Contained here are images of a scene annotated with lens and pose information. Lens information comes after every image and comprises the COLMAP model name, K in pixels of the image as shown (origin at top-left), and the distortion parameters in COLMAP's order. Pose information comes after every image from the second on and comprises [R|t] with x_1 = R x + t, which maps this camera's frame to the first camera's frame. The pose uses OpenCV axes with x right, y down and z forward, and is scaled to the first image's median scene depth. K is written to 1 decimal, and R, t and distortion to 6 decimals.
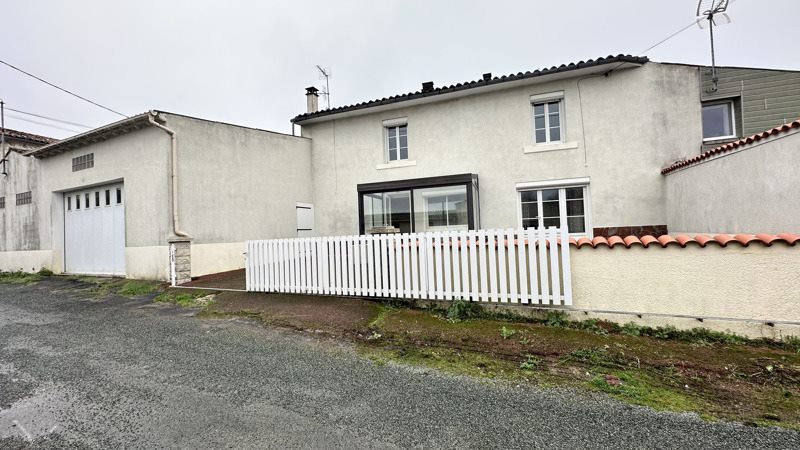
lens RADIAL K [[320.0, 0, 400.0], [0, 320.0, 225.0], [0, 0, 1]] dist [-0.000301, -0.000349]
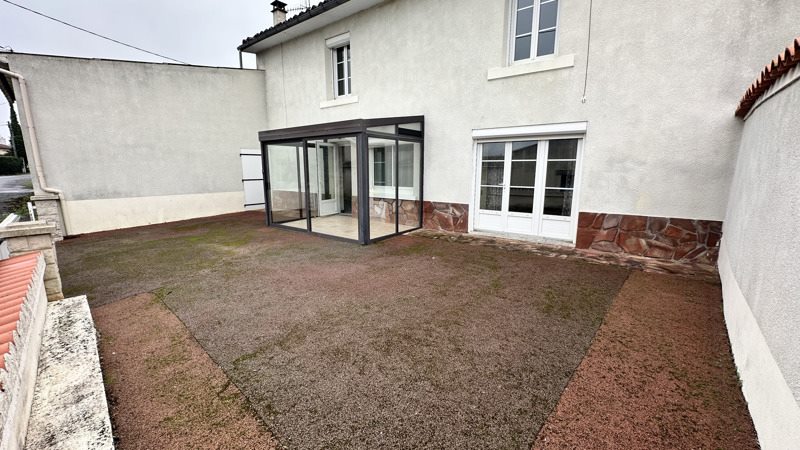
lens RADIAL K [[320.0, 0, 400.0], [0, 320.0, 225.0], [0, 0, 1]] dist [-0.000301, -0.000349]
pose [[0.947313, 0.095876, -0.305624, 0.458152], [-0.029320, 0.976101, 0.215328, -0.081841], [0.318965, -0.195022, 0.927485, 0.328297]]
